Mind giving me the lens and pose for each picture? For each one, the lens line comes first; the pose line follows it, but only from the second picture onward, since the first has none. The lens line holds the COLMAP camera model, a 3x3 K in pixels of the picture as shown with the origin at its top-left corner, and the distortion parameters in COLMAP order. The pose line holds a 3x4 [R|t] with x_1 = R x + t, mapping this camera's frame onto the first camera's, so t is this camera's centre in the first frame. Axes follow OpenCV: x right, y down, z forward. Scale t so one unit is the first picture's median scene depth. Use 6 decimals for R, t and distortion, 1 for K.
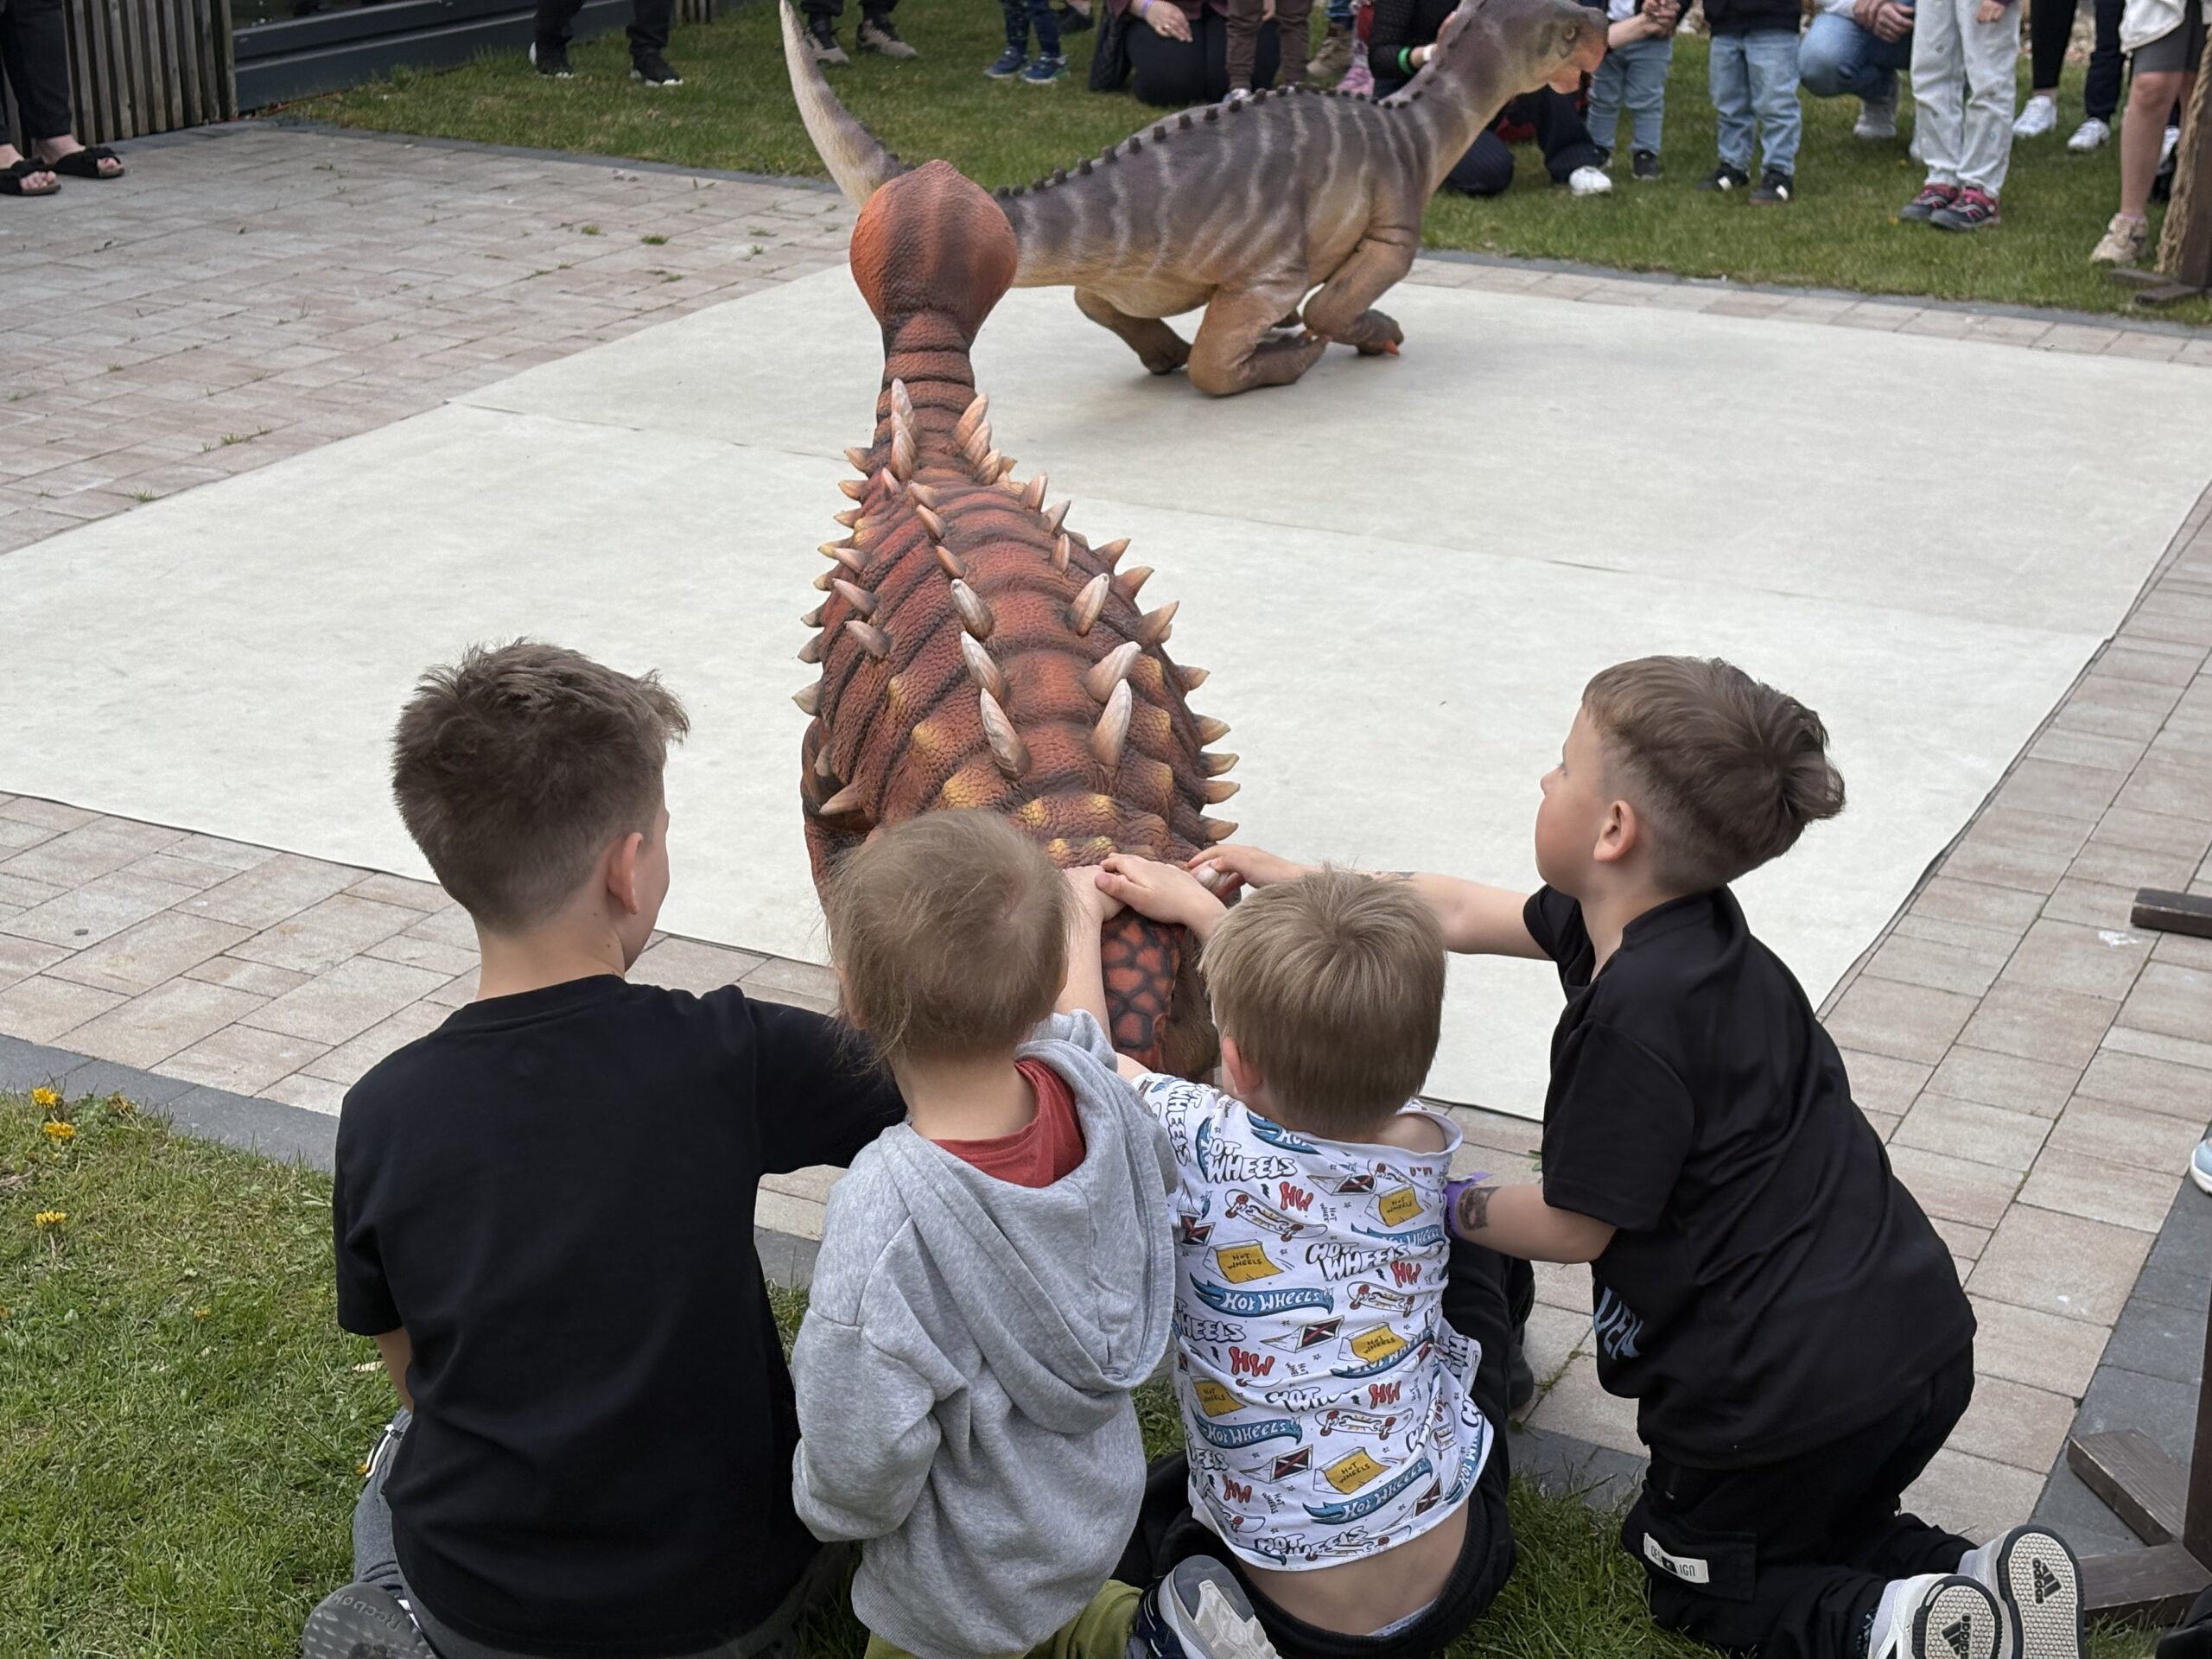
lens RADIAL K [[3315.6, 0, 1105.8], [0, 3315.6, 885.4], [0, 0, 1]] dist [0.107340, 0.000000]
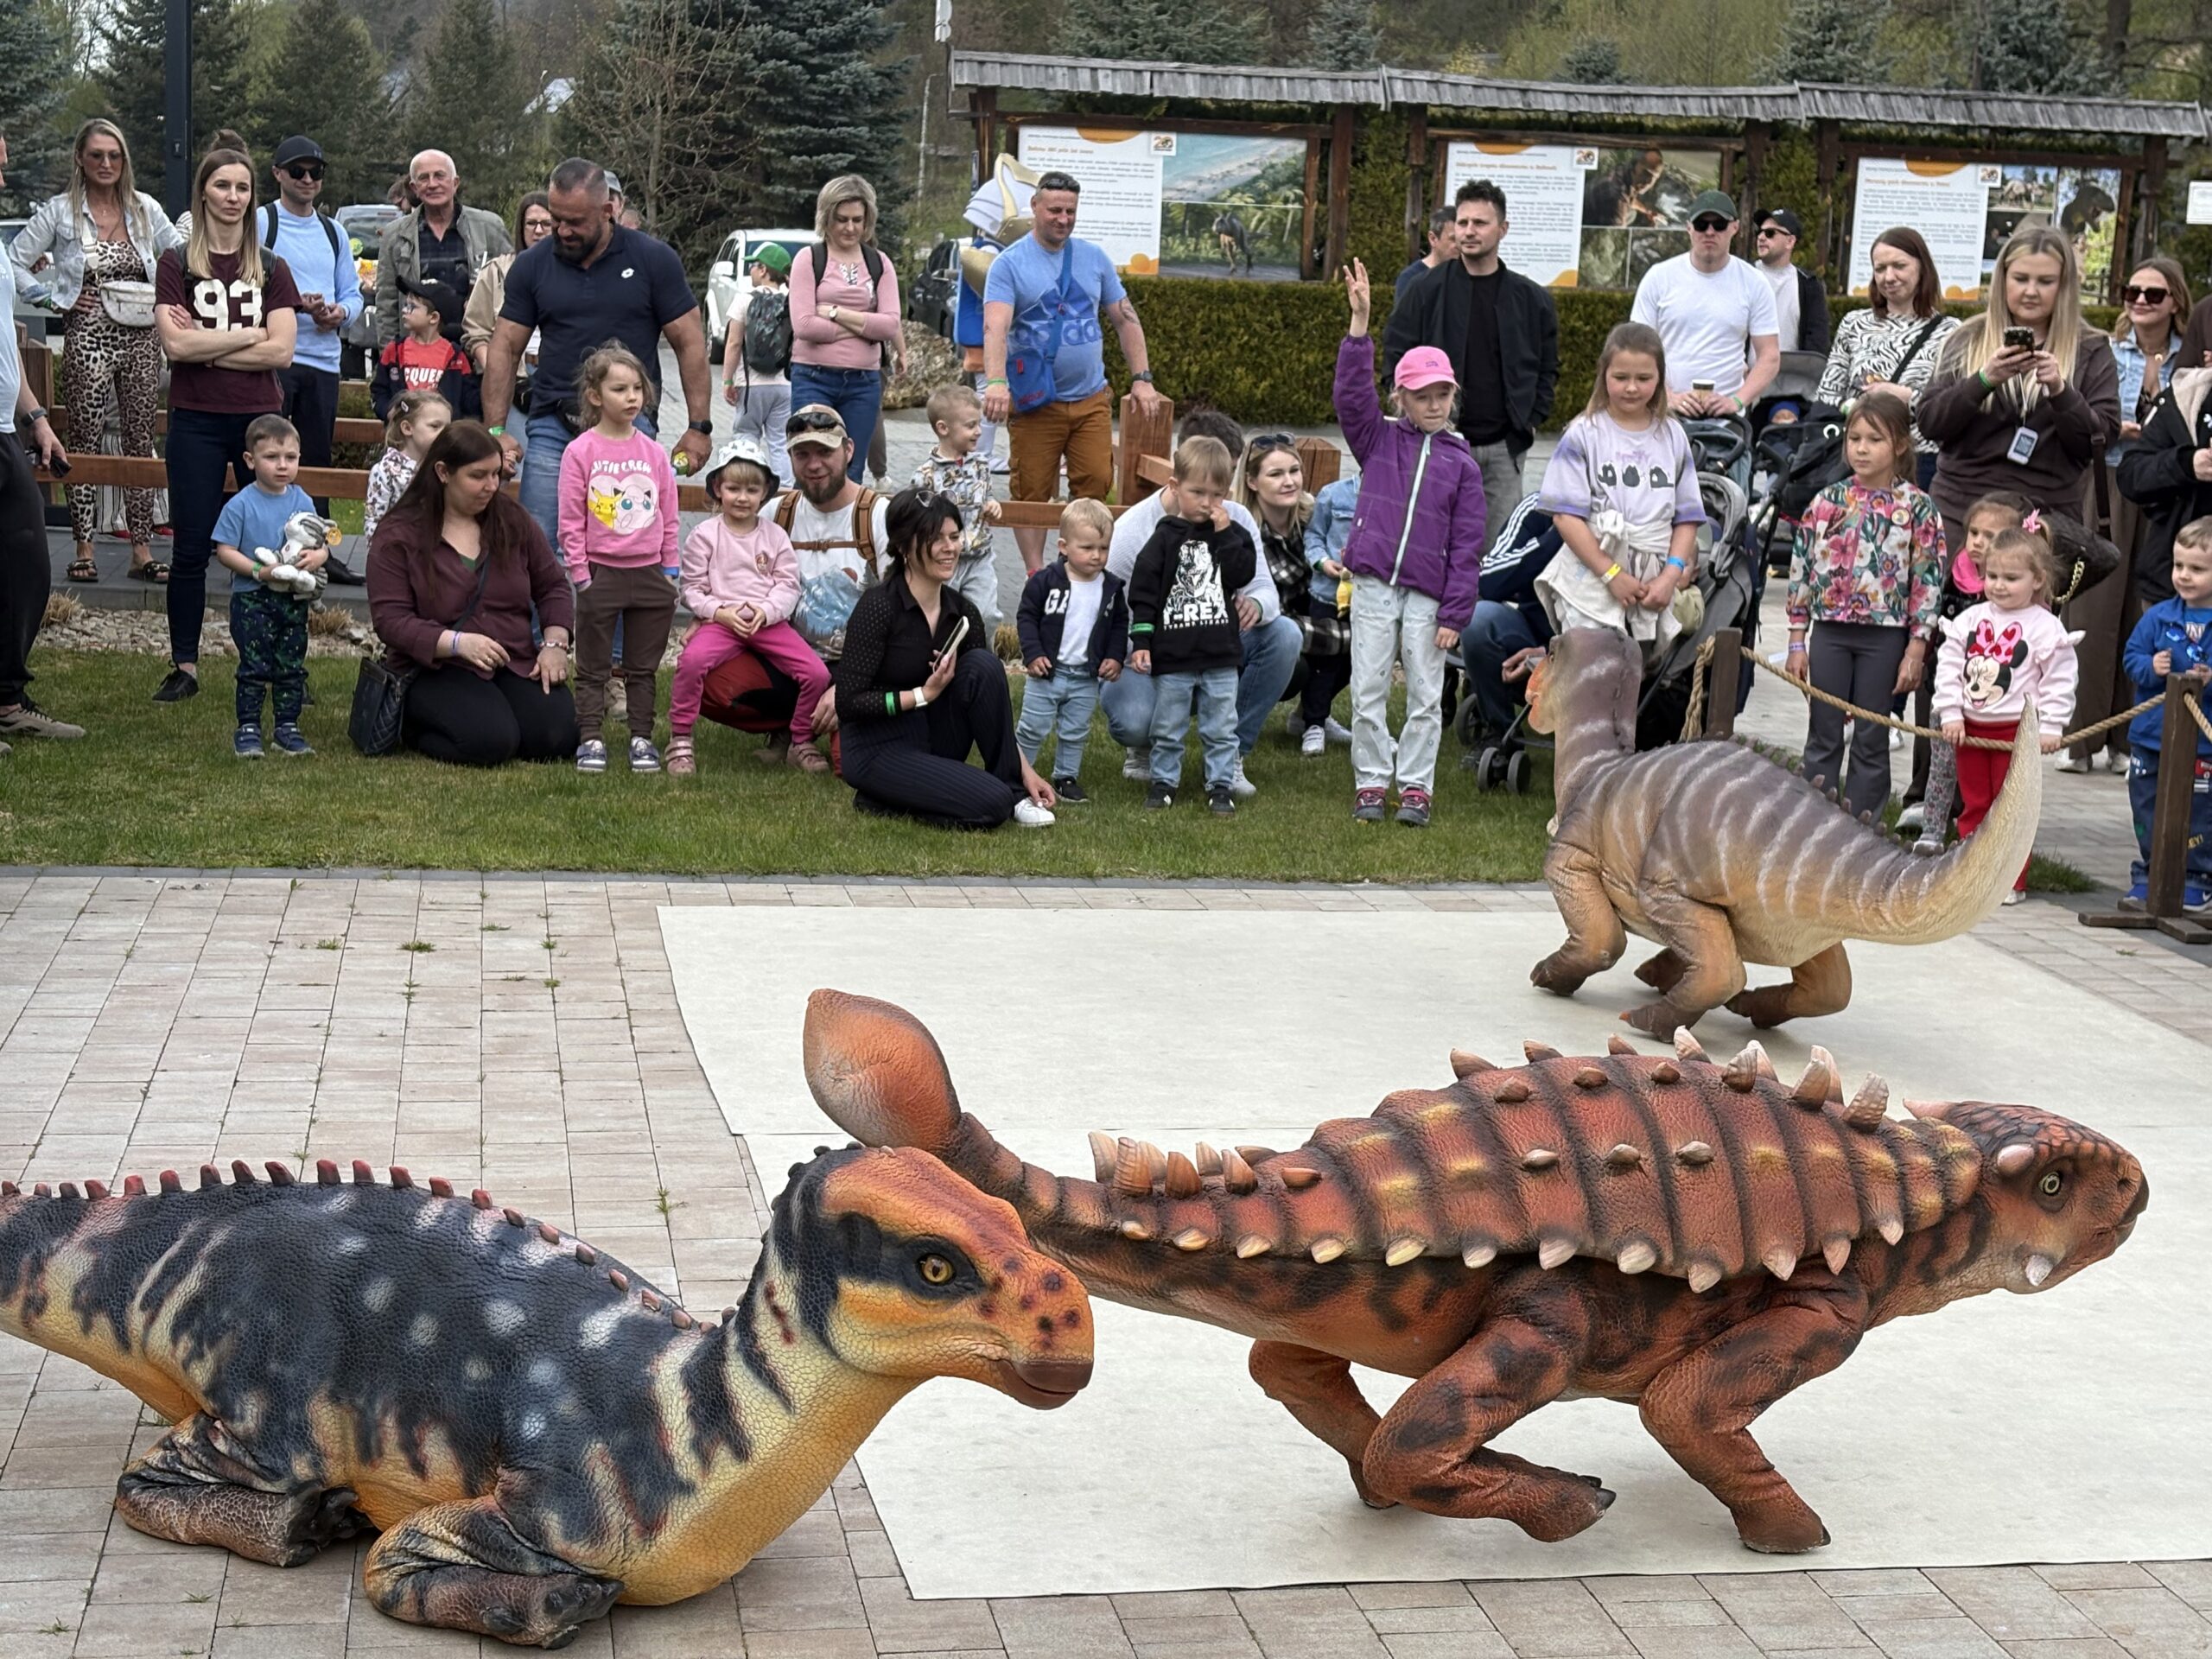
lens RADIAL K [[3315.6, 0, 1106.6], [0, 3315.6, 825.8], [0, 0, 1]] dist [0.107340, 0.000000]
pose [[0.791584, -0.076259, 0.606283, -0.659621], [0.190973, 0.973357, -0.126911, -0.092084], [-0.580451, 0.216245, 0.785057, 0.223102]]
